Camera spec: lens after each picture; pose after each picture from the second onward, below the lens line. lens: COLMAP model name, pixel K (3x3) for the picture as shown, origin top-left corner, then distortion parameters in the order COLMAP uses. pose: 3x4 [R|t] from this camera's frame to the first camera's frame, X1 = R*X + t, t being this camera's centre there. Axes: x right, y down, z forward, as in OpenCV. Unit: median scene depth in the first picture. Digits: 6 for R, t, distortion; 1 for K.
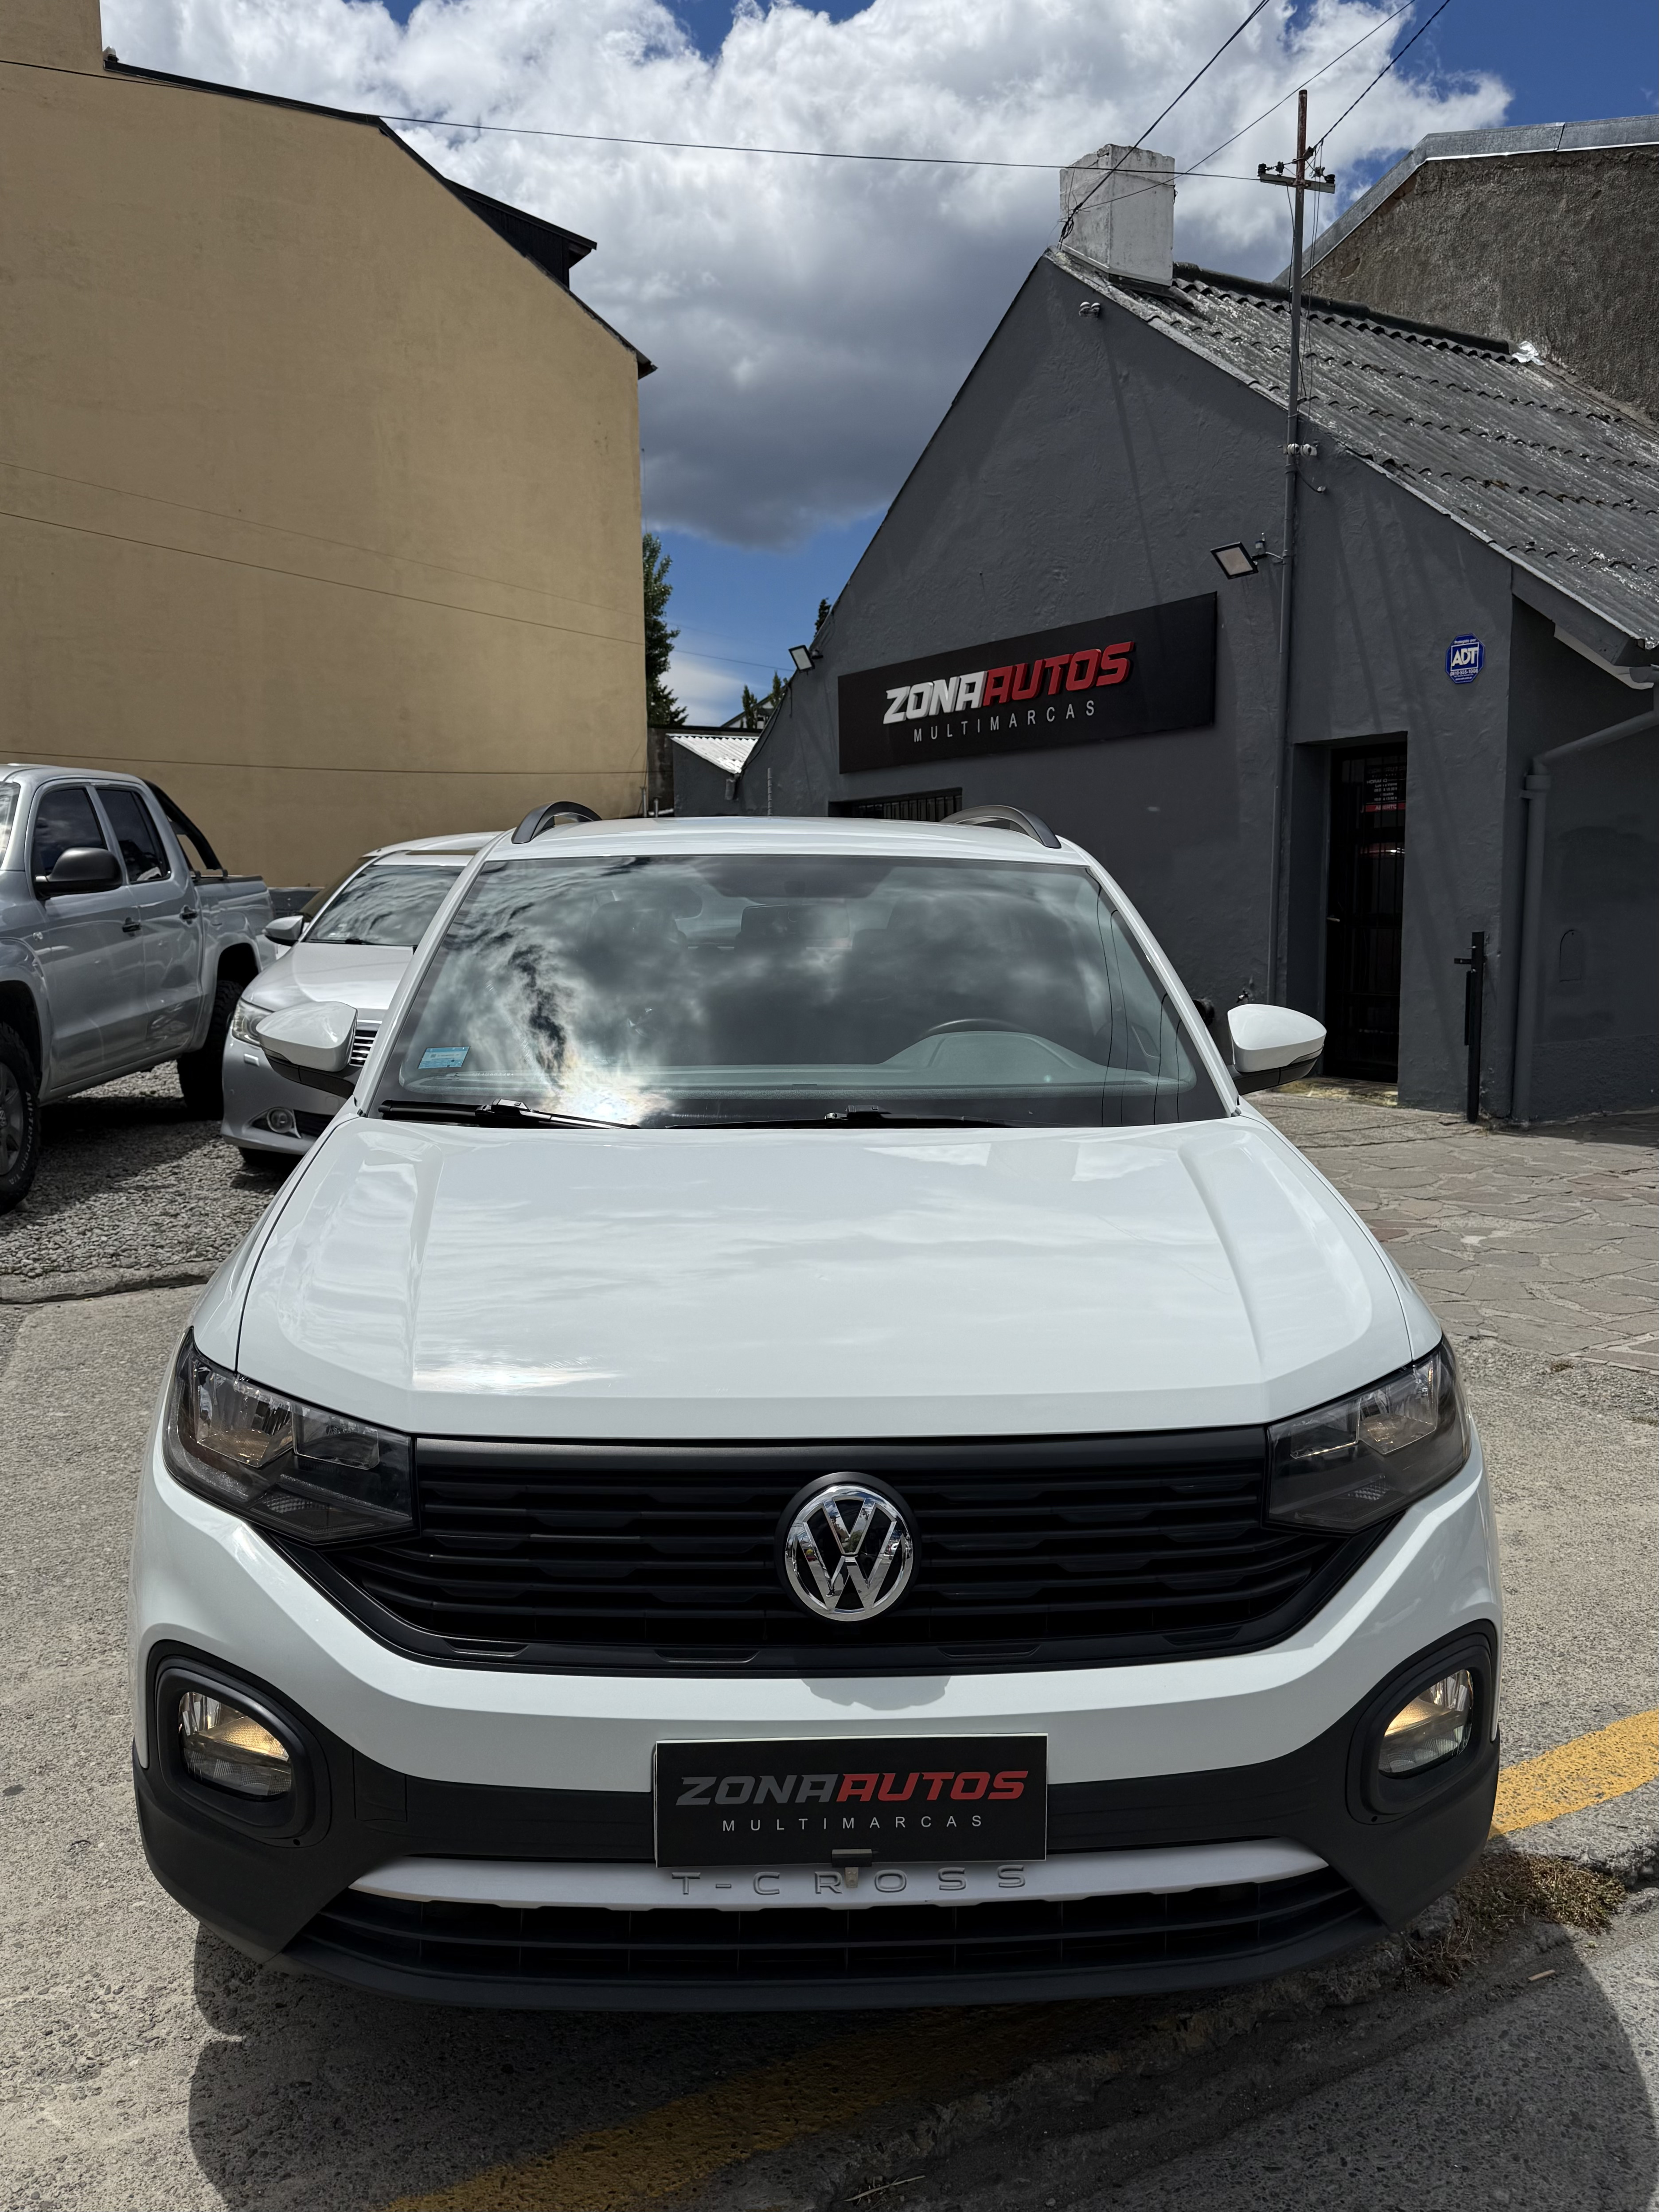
lens RADIAL K [[1761.1, 0, 827.2], [0, 1761.1, 1144.5], [0, 0, 1]] dist [0.044601, -0.069902]
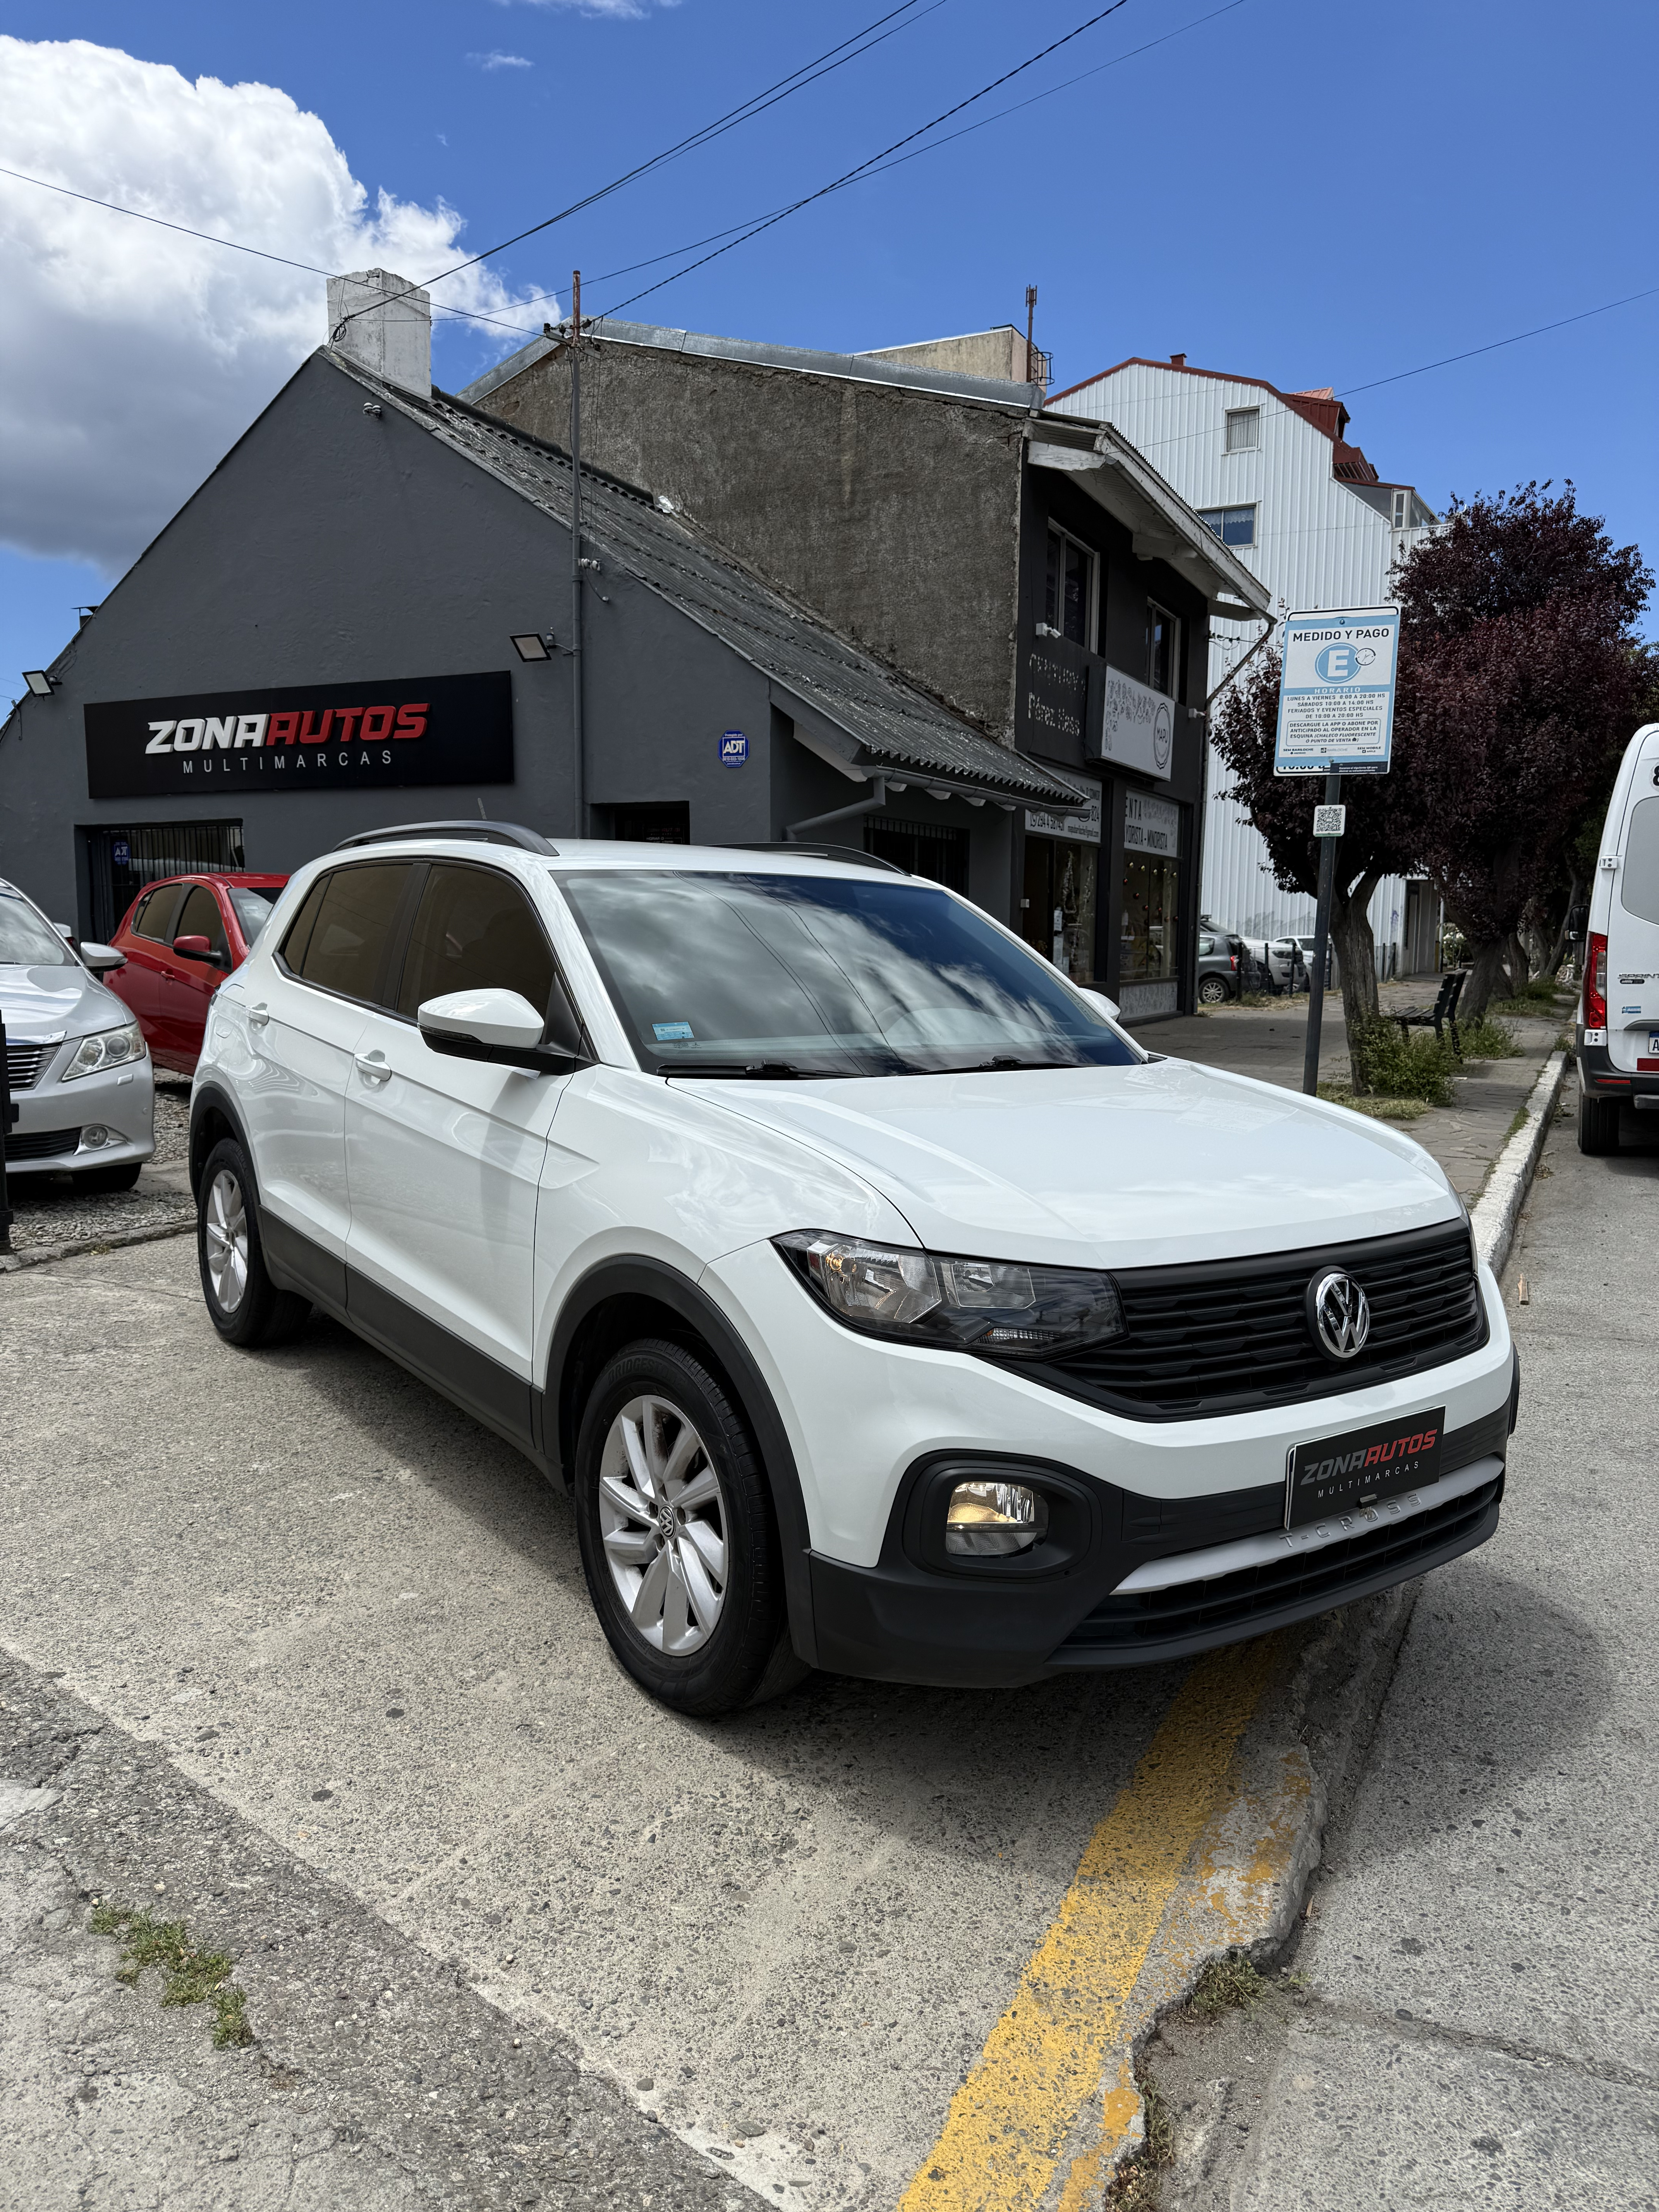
lens RADIAL K [[1543.9, 0, 838.4], [0, 1543.9, 1125.7], [0, 0, 1]] dist [0.049049, -0.077902]
pose [[0.834280, -0.050851, 0.548990, -0.177598], [0.058910, 0.998259, 0.002941, 0.004590], [-0.548184, 0.029887, 0.835824, 0.011477]]
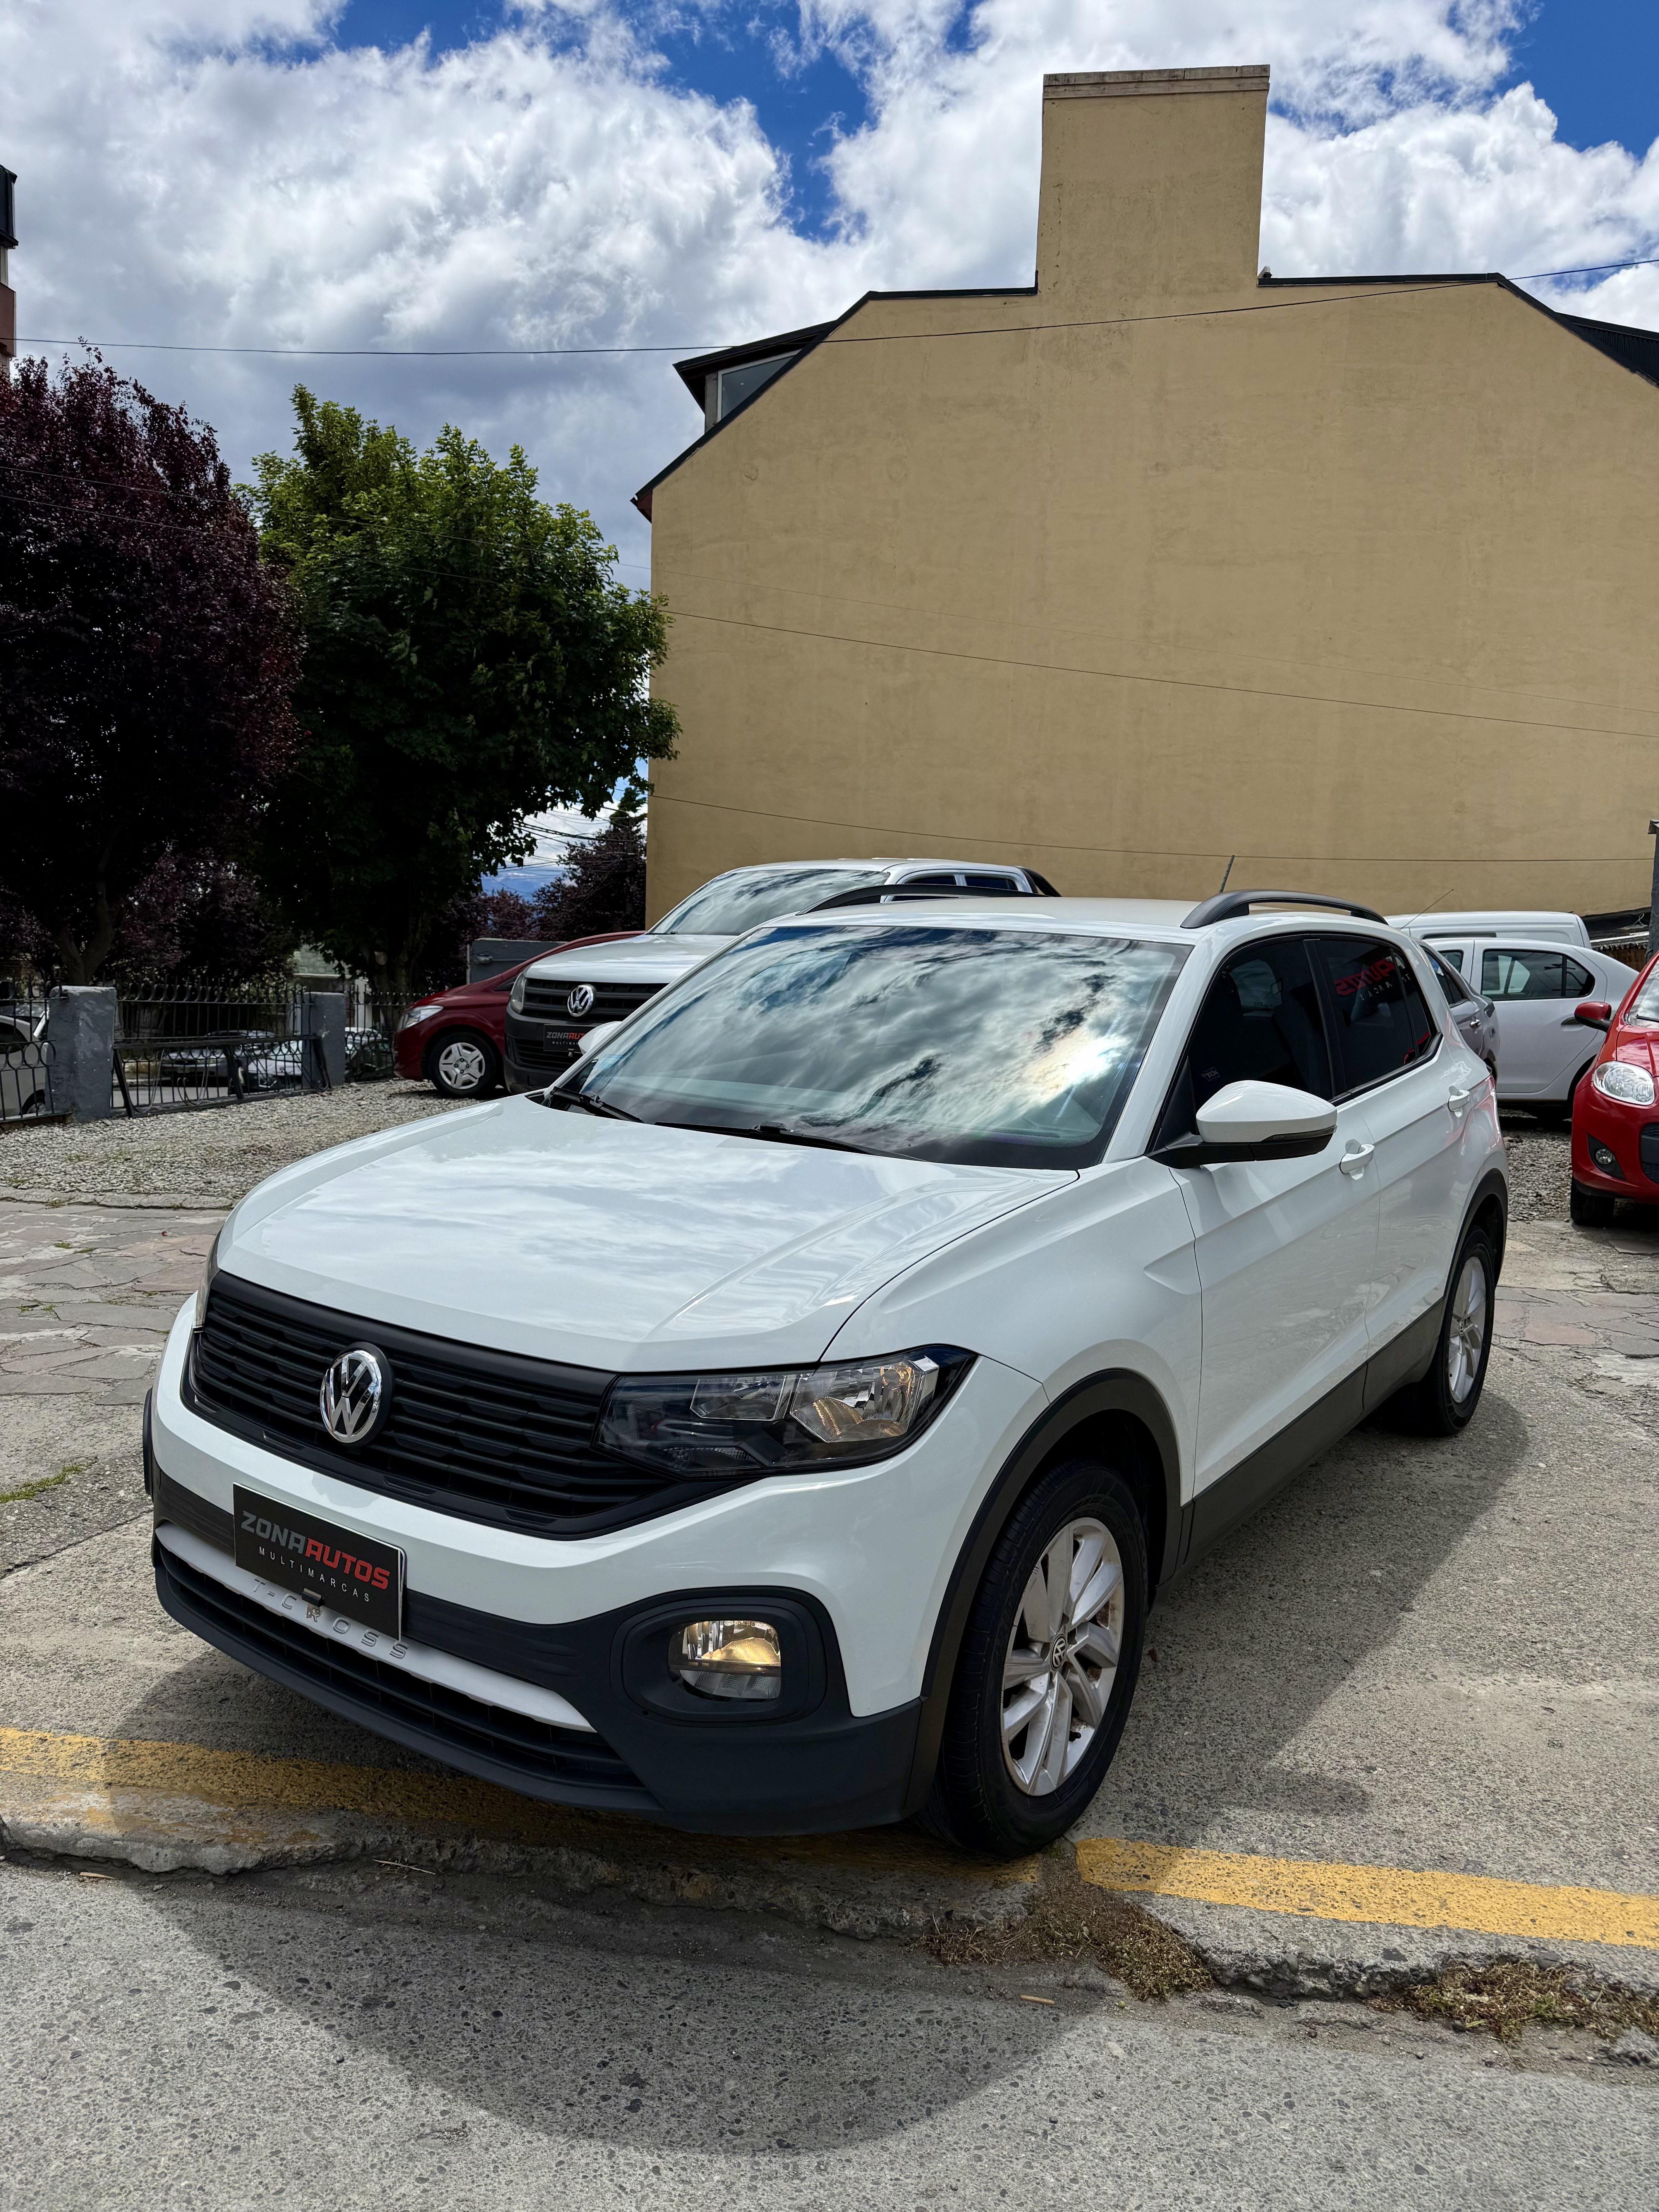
lens RADIAL K [[1551.5, 0, 831.9], [0, 1551.5, 1144.4], [0, 0, 1]] dist [0.005786, -0.008858]
pose [[0.783449, 0.112795, -0.611134, 0.169909], [-0.128954, 0.991493, 0.017683, -0.007291], [0.607930, 0.064954, 0.791329, 0.034315]]
